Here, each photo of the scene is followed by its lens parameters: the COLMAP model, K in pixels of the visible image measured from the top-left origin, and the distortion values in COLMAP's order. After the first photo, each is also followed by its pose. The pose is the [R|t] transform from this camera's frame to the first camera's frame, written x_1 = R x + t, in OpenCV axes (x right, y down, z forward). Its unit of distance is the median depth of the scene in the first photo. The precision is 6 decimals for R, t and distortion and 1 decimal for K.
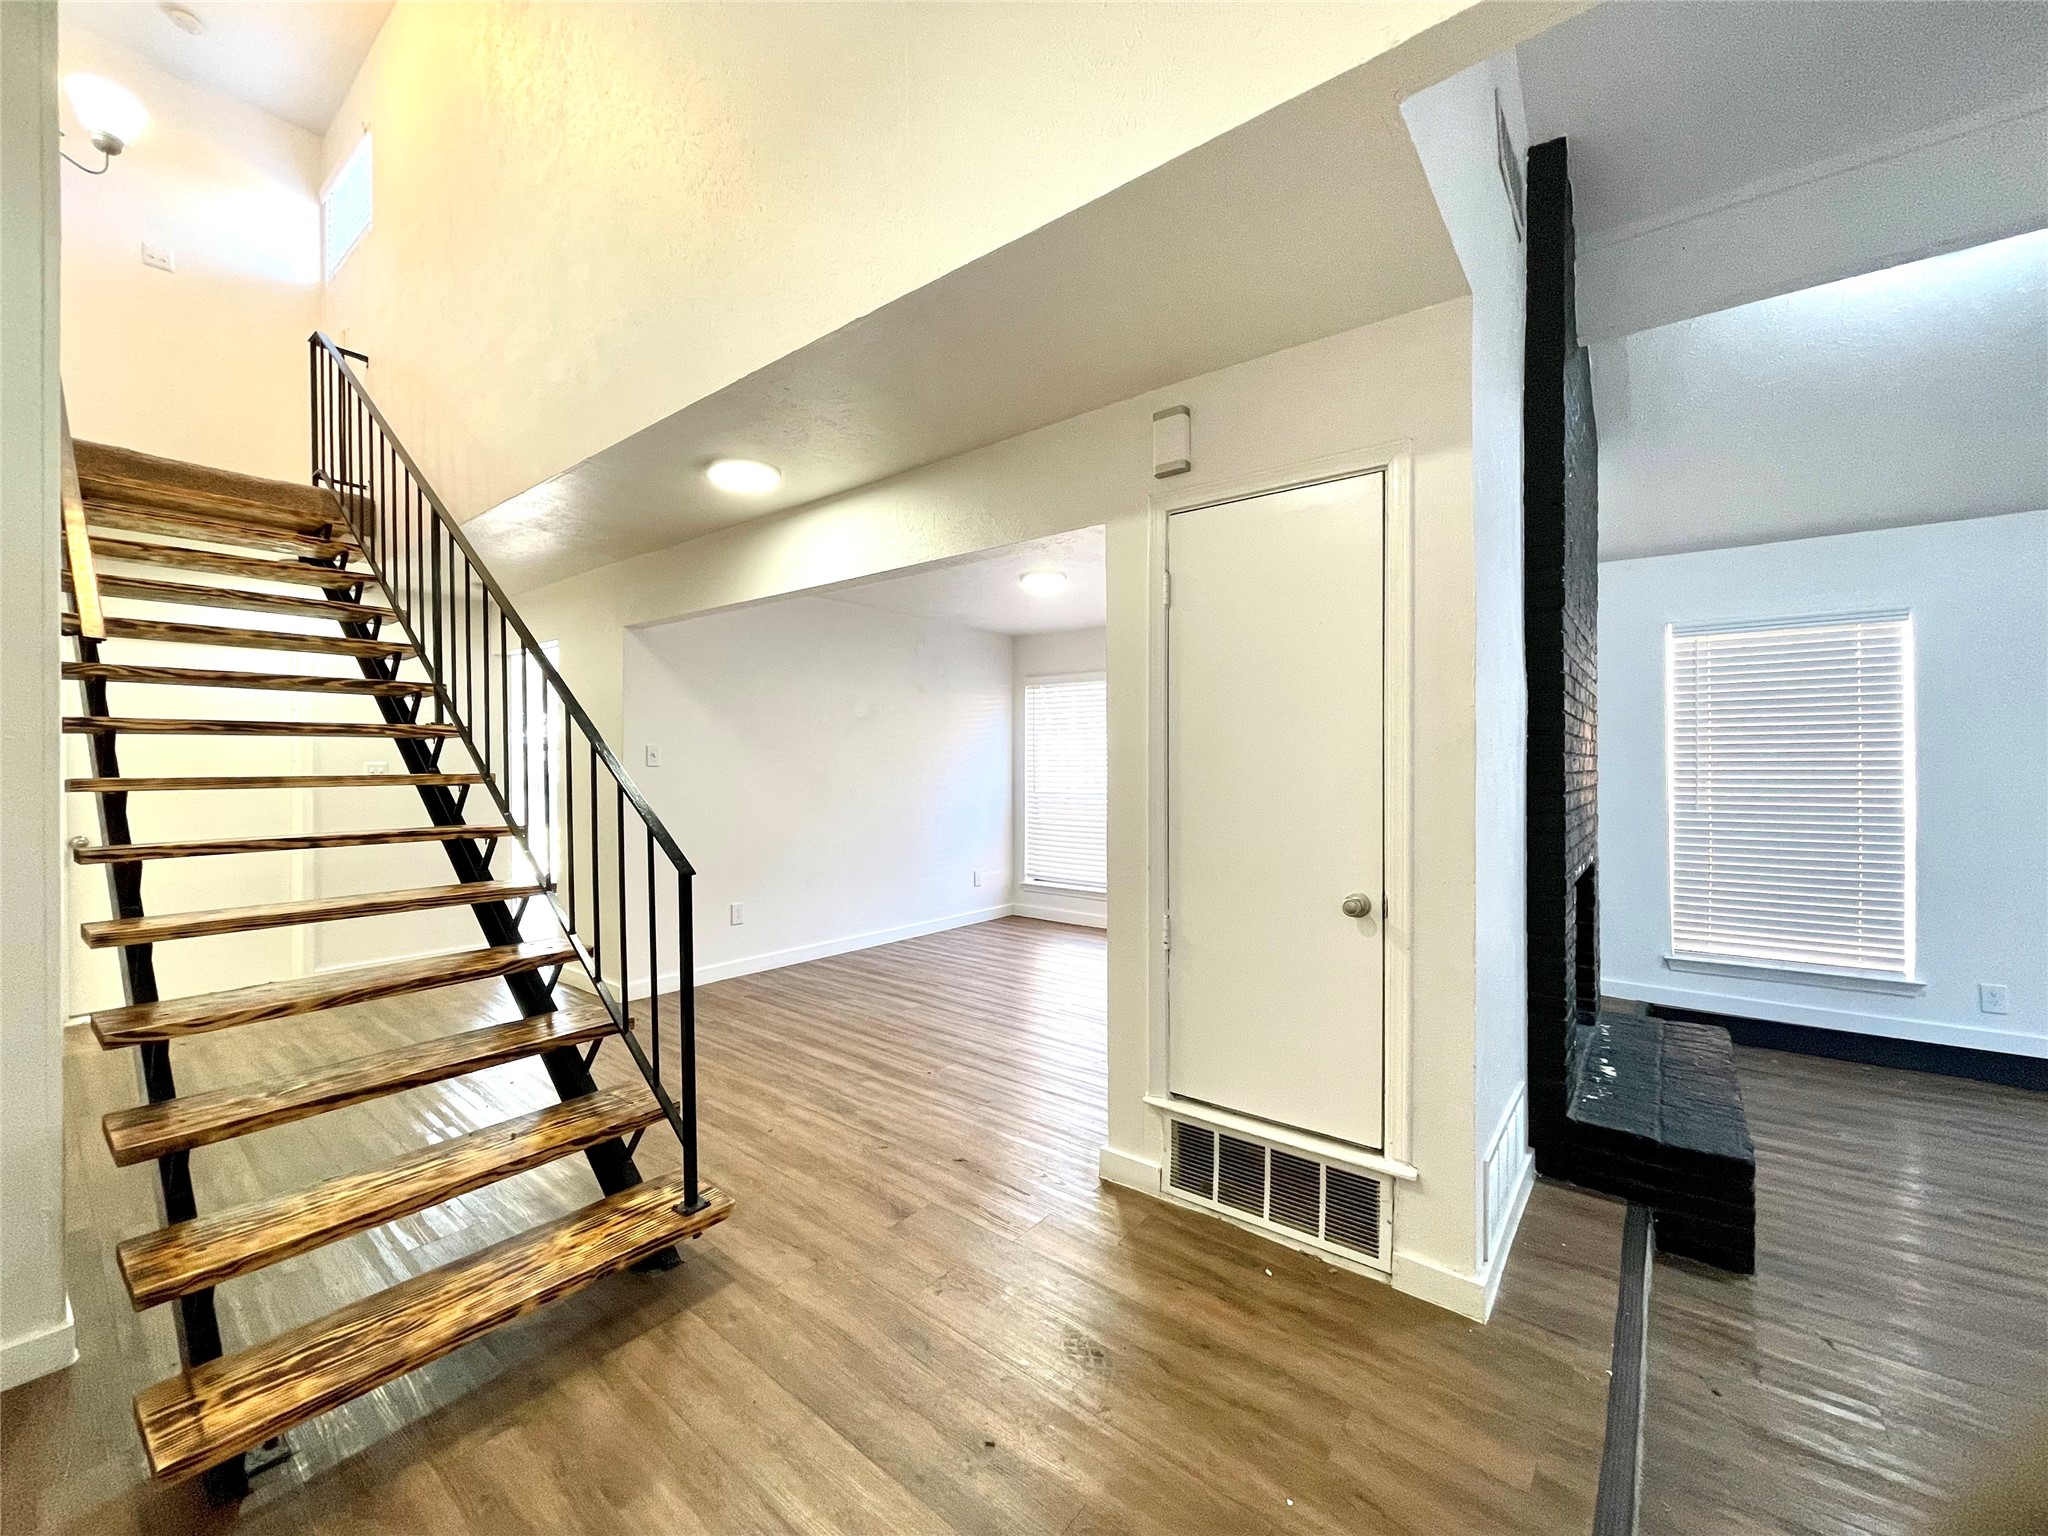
lens RADIAL K [[820.2, 0, 1029.5], [0, 820.2, 767.4], [0, 0, 1]] dist [-0.010980, 0.000339]
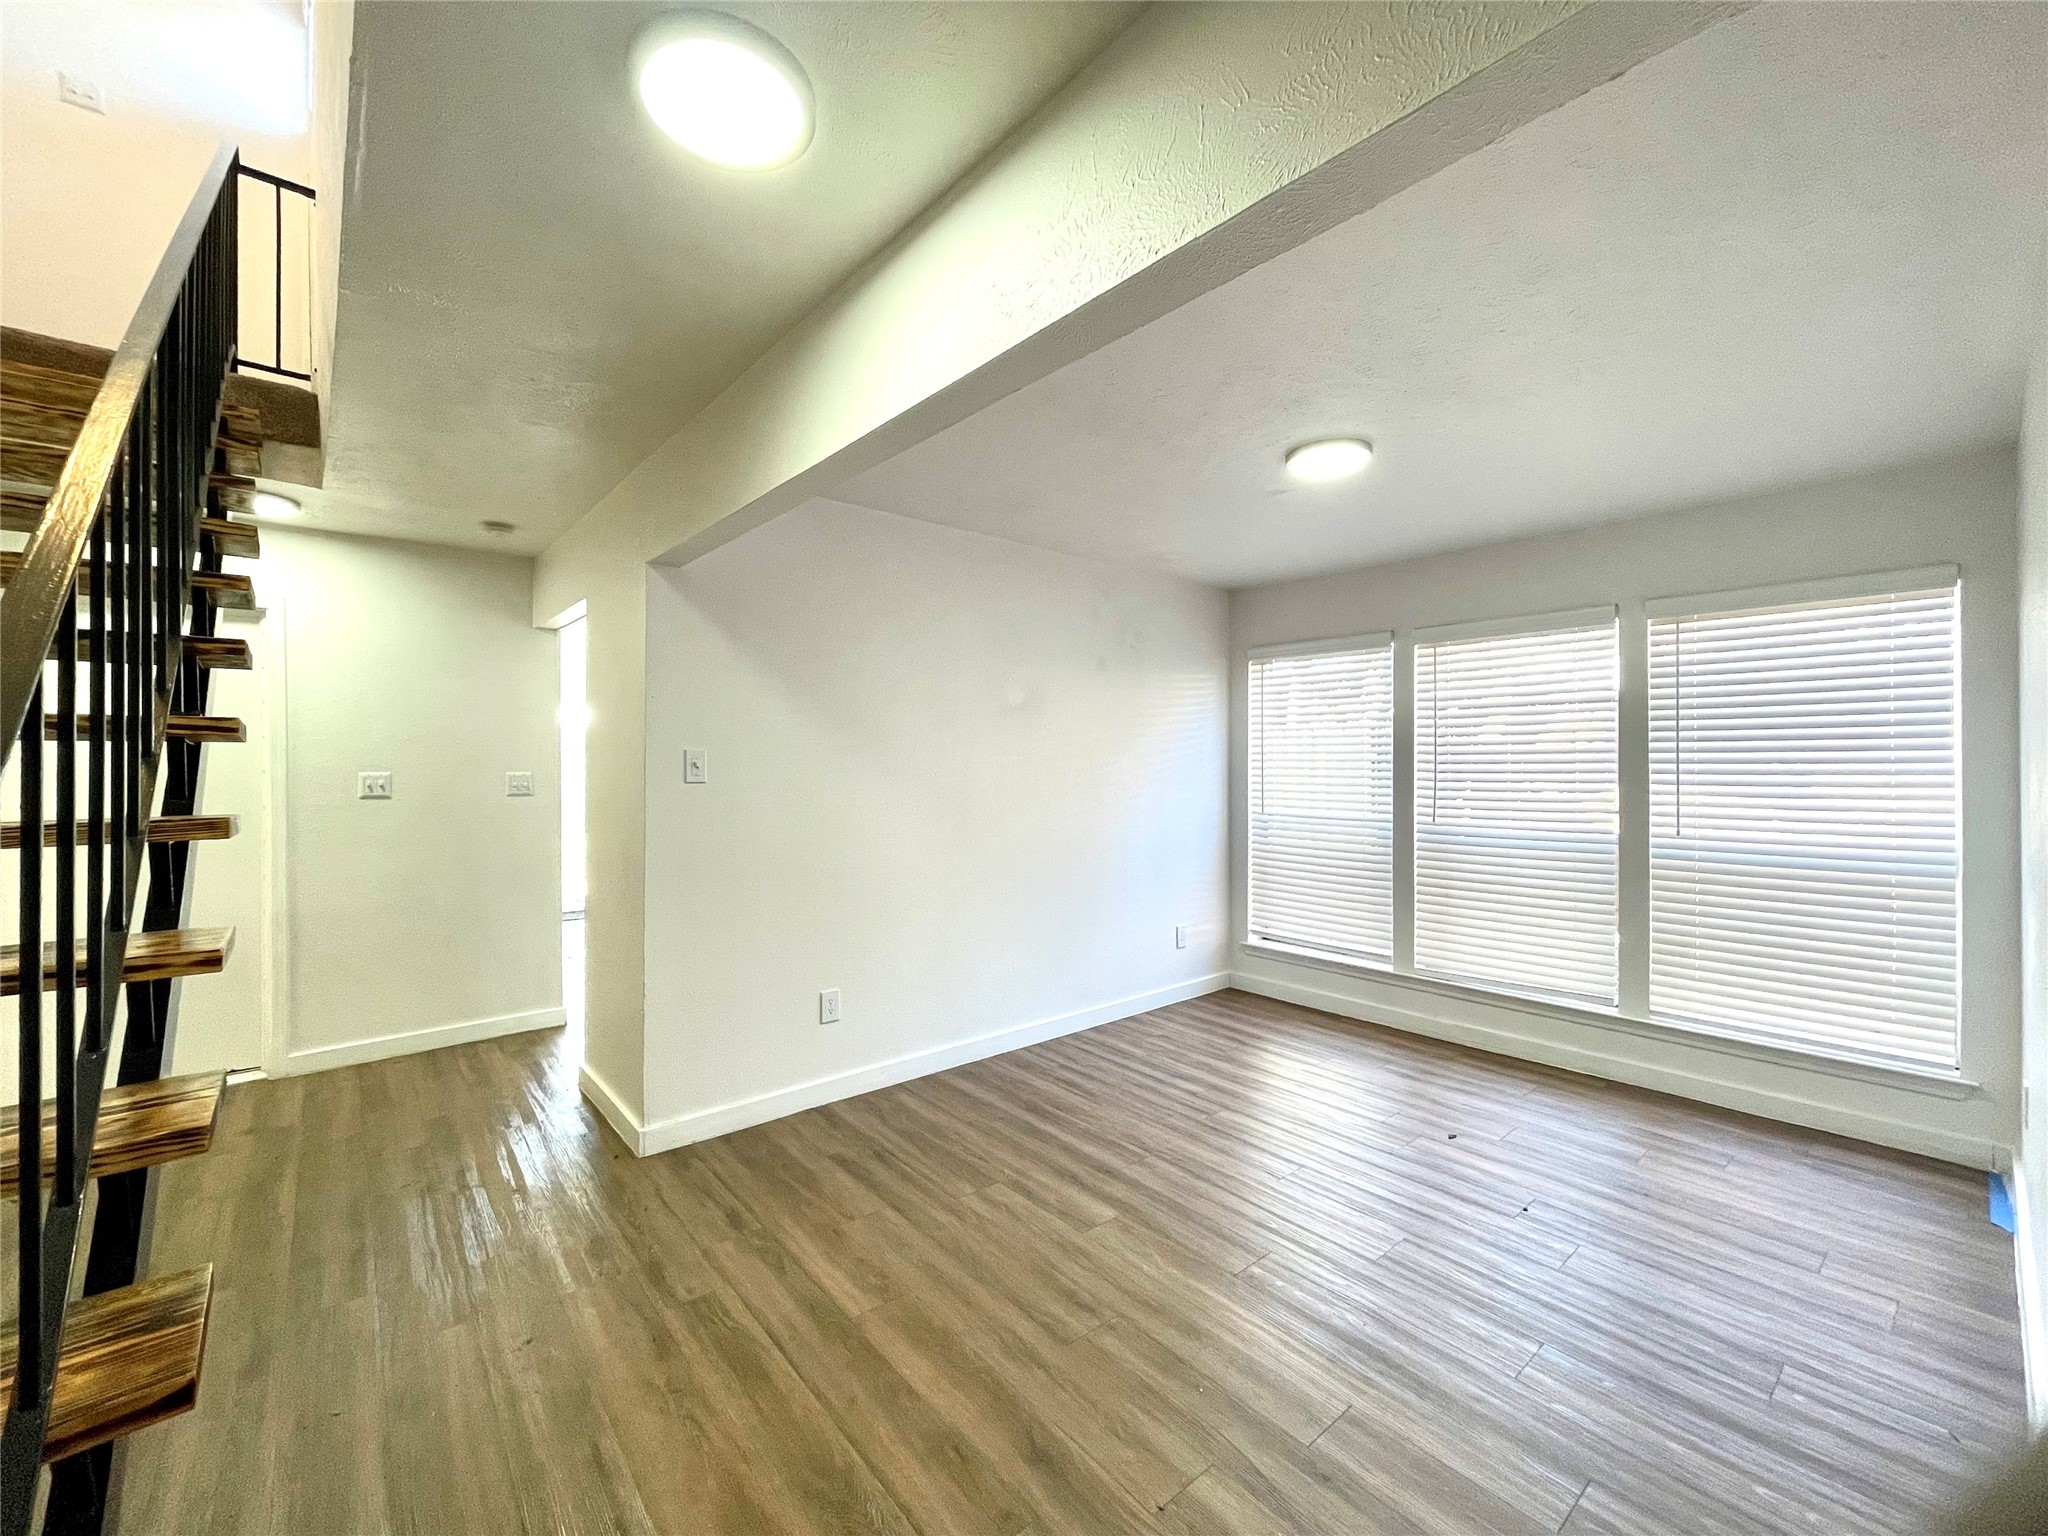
lens RADIAL K [[820.2, 0, 1027.0], [0, 820.2, 760.1], [0, 0, 1]] dist [-0.010980, 0.000339]
pose [[0.980602, 0.000280, -0.196009, -0.074501], [-0.001446, 0.999982, -0.005803, -0.014633], [0.196004, 0.005973, 0.980585, 0.391329]]
